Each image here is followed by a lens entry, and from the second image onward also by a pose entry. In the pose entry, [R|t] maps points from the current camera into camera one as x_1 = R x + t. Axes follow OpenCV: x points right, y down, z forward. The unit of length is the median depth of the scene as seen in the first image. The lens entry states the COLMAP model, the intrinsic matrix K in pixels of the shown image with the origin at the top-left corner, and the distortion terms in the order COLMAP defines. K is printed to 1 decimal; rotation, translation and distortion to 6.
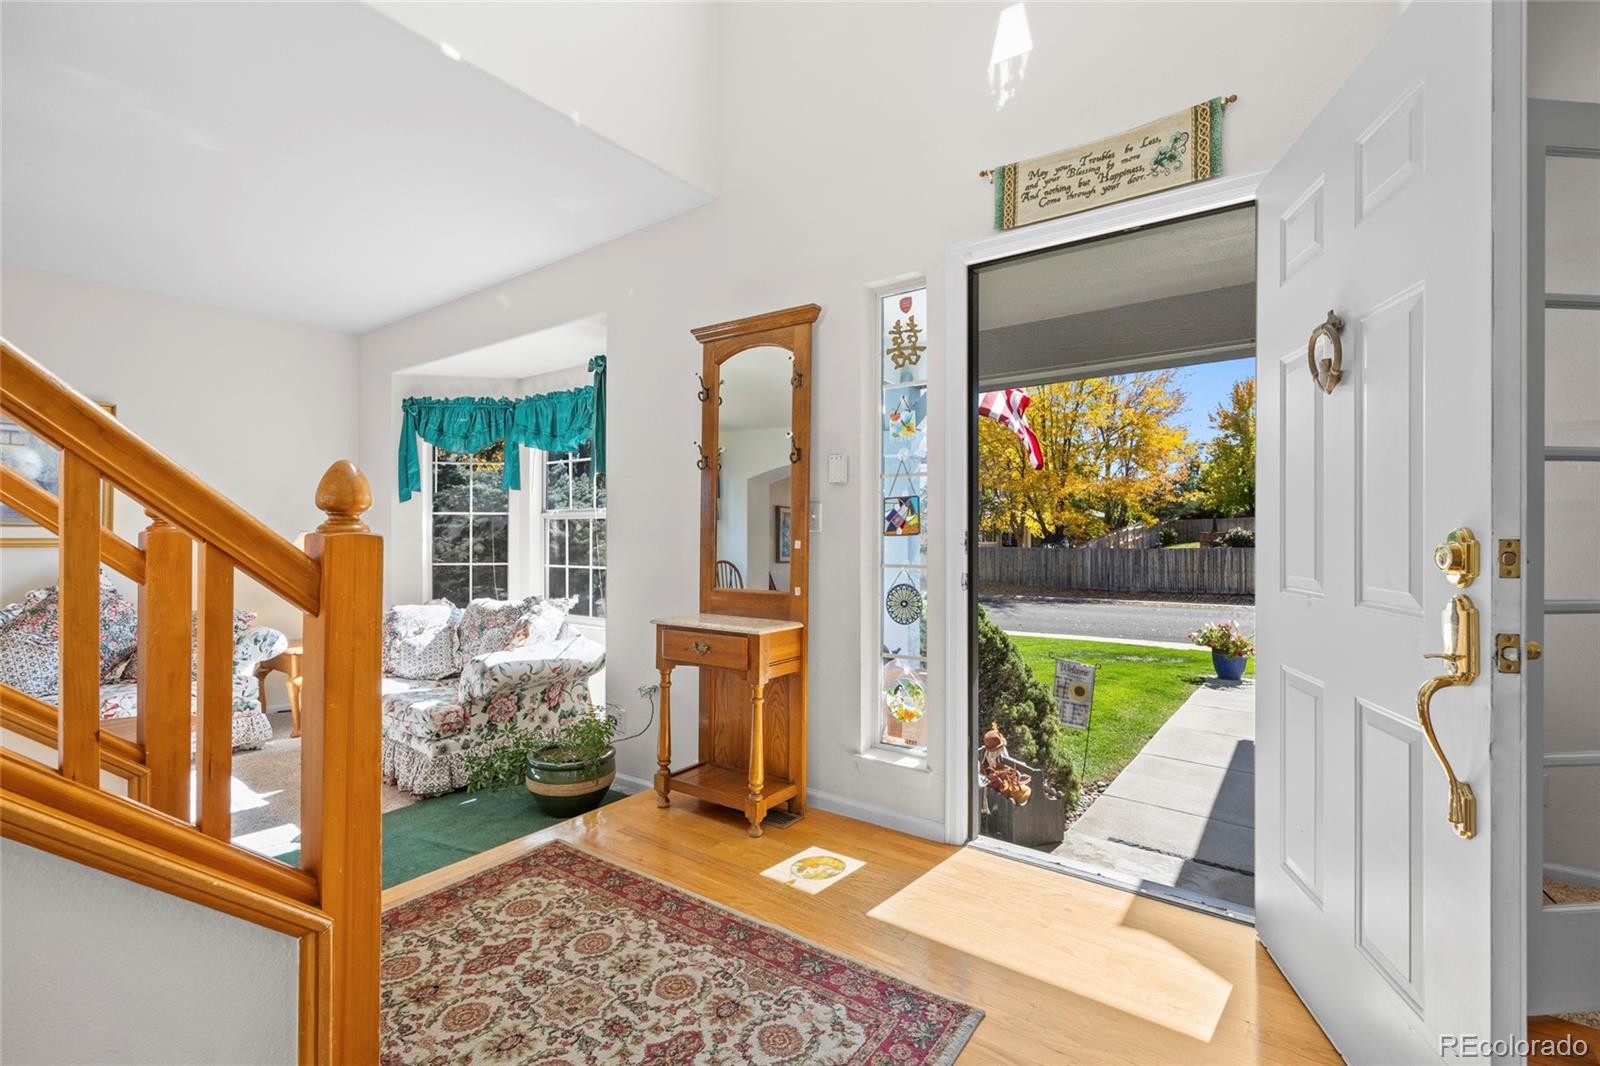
lens RADIAL K [[713.1, 0, 800.0], [0, 713.1, 533.0], [0, 0, 1]] dist [-0.008938, 0.000110]
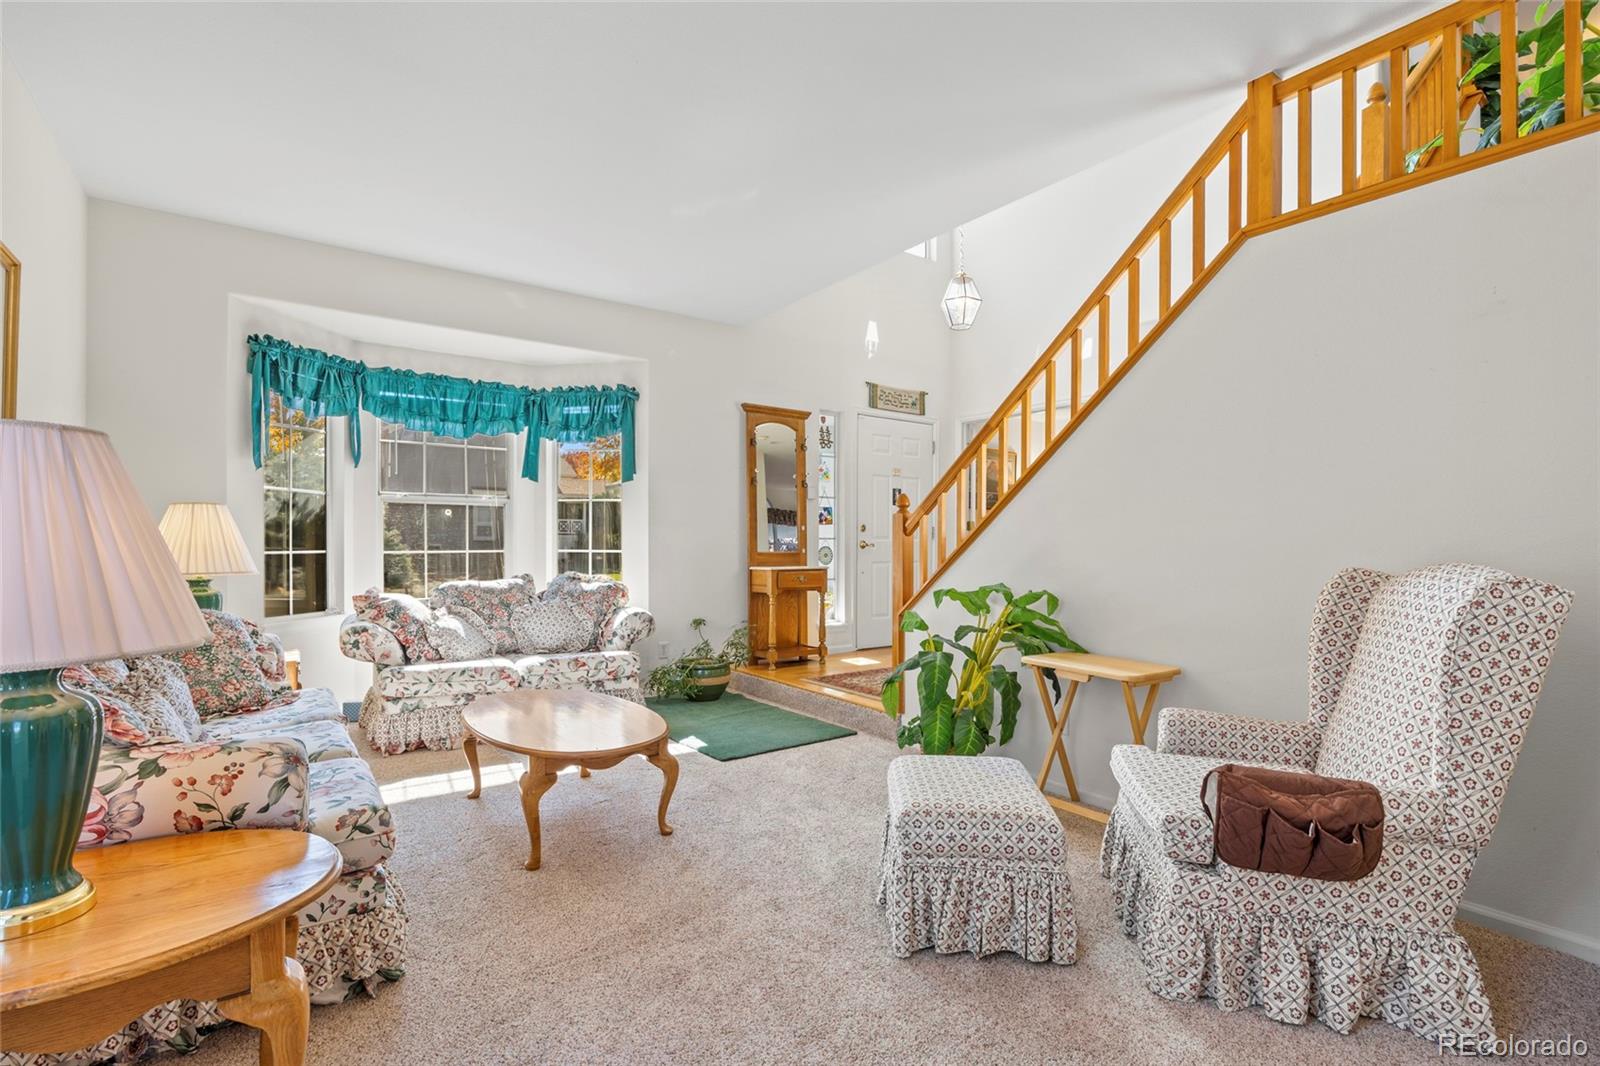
lens RADIAL K [[713.1, 0, 800.0], [0, 713.1, 533.0], [0, 0, 1]] dist [-0.008938, 0.000110]
pose [[0.278675, -0.005531, 0.960370, -1.986622], [-0.004201, 0.999967, 0.006978, 0.014908], [-0.960376, -0.005980, 0.278642, 0.452437]]
